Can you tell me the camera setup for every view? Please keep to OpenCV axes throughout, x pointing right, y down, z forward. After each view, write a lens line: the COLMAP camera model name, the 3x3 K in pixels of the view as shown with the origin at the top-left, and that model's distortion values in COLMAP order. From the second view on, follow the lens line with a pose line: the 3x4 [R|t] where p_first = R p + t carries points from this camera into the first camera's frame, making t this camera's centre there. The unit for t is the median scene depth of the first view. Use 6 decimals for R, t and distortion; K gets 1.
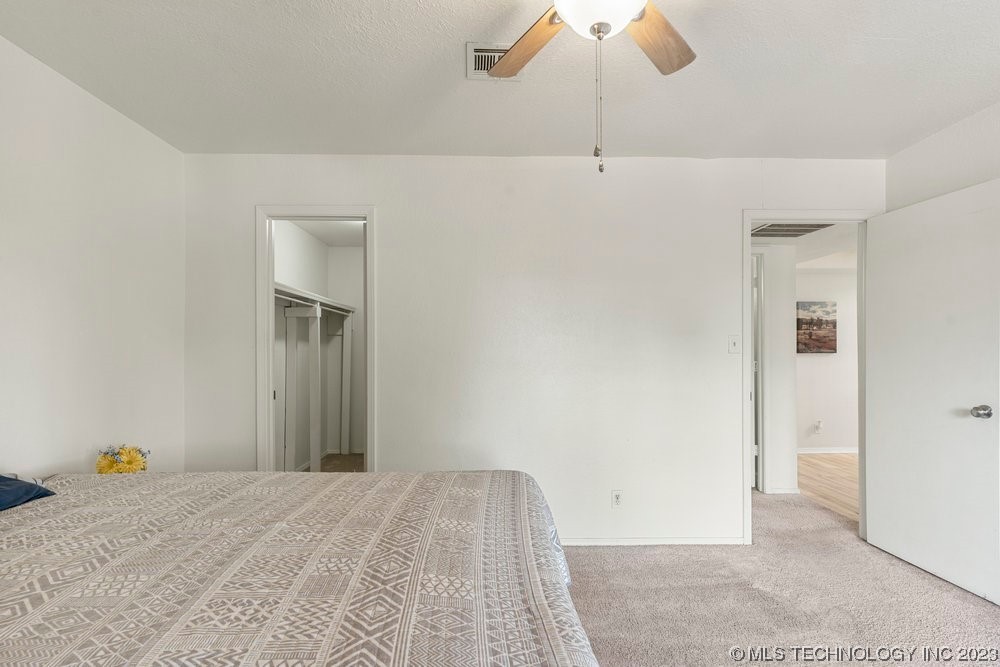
lens RADIAL K [[485.9, 0, 496.7], [0, 485.9, 337.9], [0, 0, 1]] dist [0.002291, -0.000632]
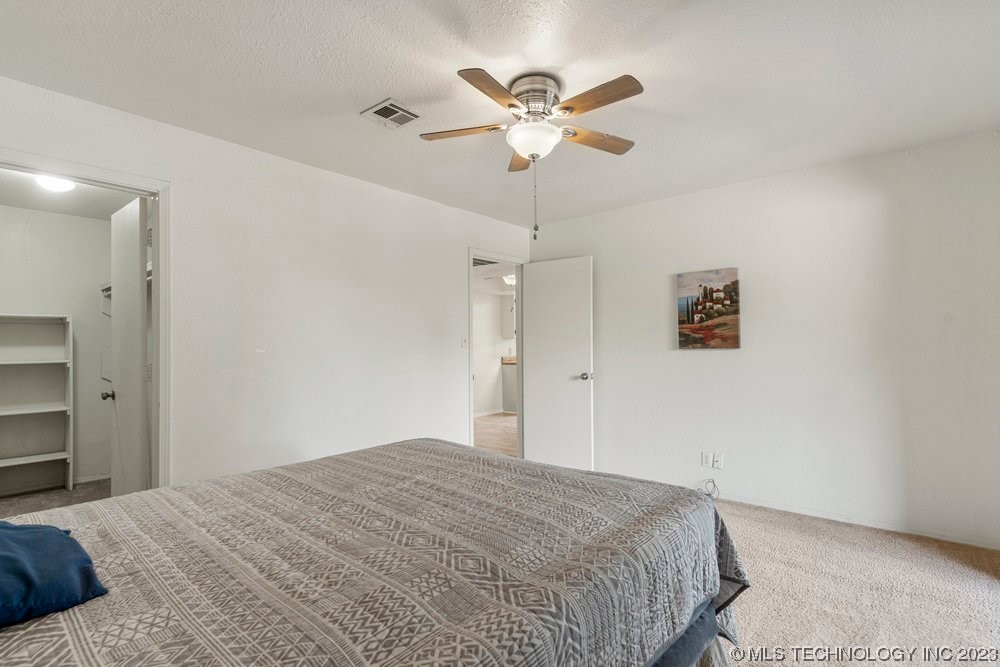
lens RADIAL K [[485.9, 0, 496.7], [0, 485.9, 337.9], [0, 0, 1]] dist [0.002291, -0.000632]
pose [[0.663680, 0.005853, 0.747994, -0.502184], [-0.009187, 0.999958, 0.000327, 0.001380], [-0.747960, -0.007089, 0.663705, -0.012624]]
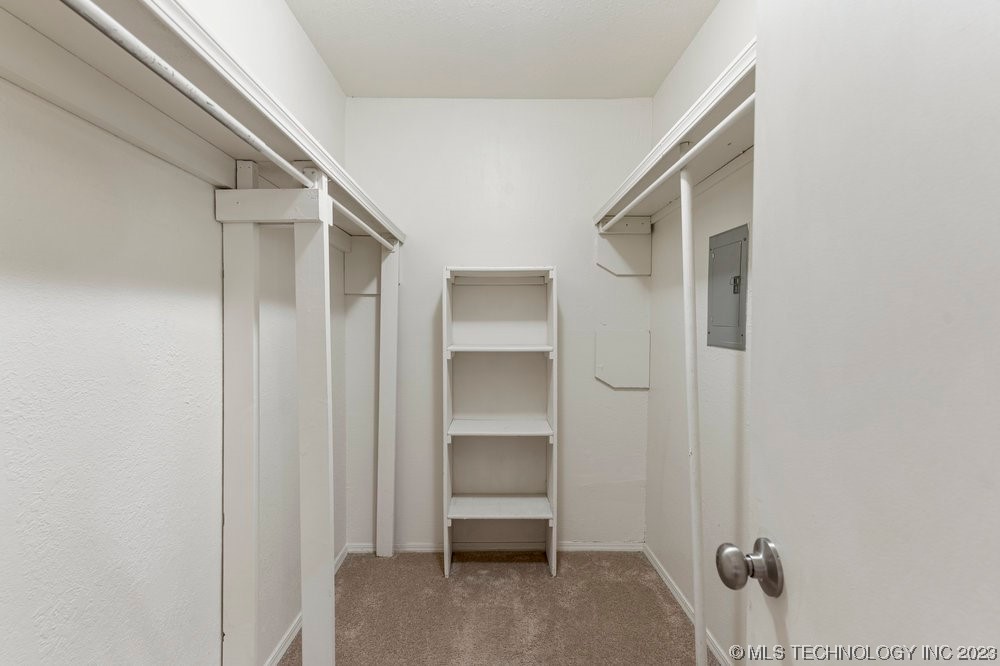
lens RADIAL K [[458.4, 0, 500.6], [0, 458.4, 341.3], [0, 0, 1]] dist [0.001243, 0.000010]
pose [[0.999752, 0.001033, 0.022263, -0.380030], [-0.001734, 0.999502, 0.031501, 0.041223], [-0.022220, -0.031532, 0.999256, 1.023213]]
